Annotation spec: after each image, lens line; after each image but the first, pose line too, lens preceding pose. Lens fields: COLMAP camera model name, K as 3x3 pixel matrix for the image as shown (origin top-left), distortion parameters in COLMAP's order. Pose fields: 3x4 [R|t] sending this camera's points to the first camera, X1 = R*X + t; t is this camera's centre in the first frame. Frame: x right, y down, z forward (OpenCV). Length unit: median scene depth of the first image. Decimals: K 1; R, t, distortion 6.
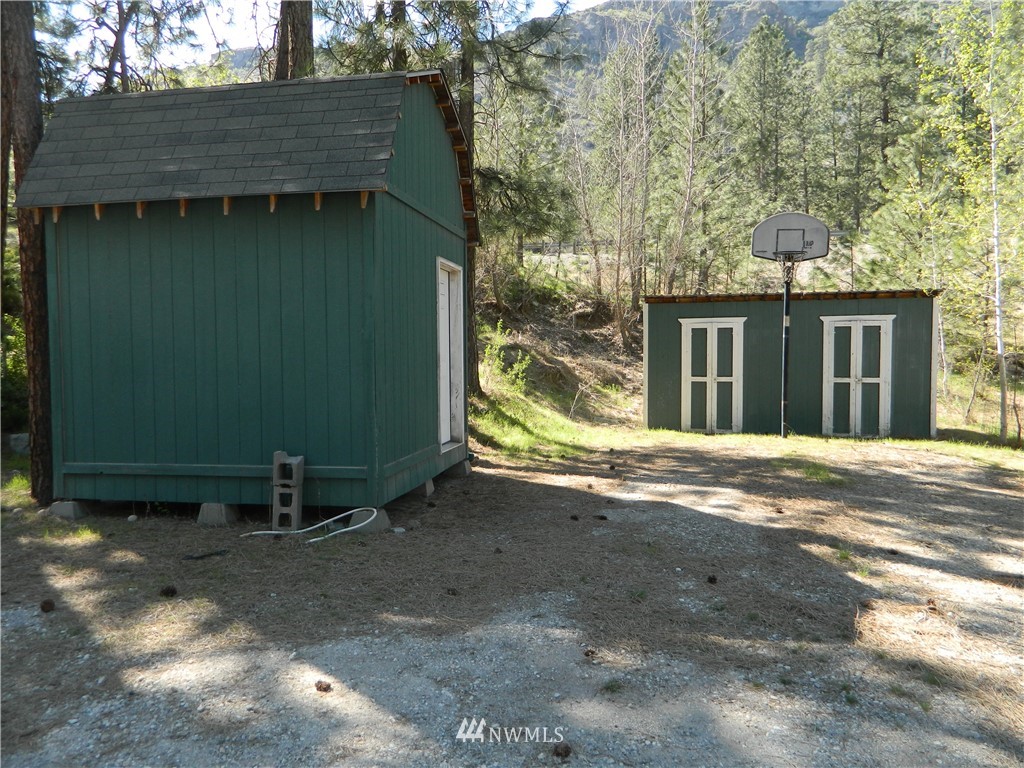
lens RADIAL K [[750.1, 0, 511.6], [0, 750.1, 385.2], [0, 0, 1]] dist [-0.003491, -0.003188]
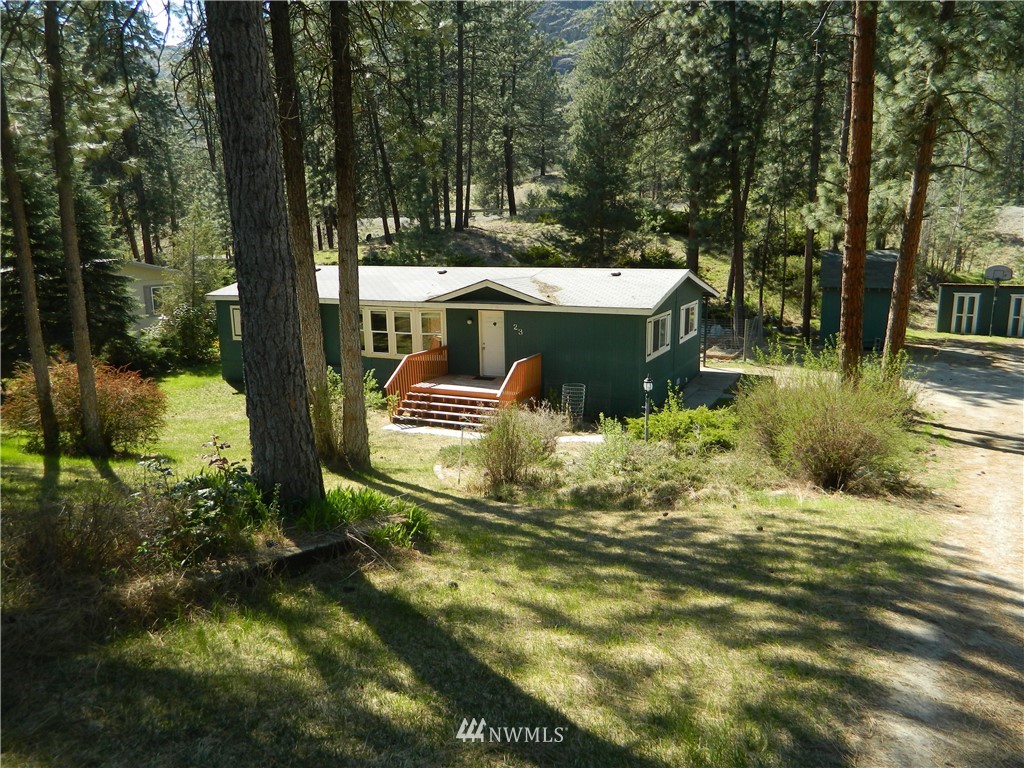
lens RADIAL K [[750.1, 0, 514.0], [0, 750.1, 381.5], [0, 0, 1]] dist [-0.003491, -0.003188]
pose [[0.968531, 0.050293, -0.243757, -0.670672], [-0.013934, 0.988792, 0.148647, -0.155112], [0.248501, -0.140573, 0.958377, -2.135384]]
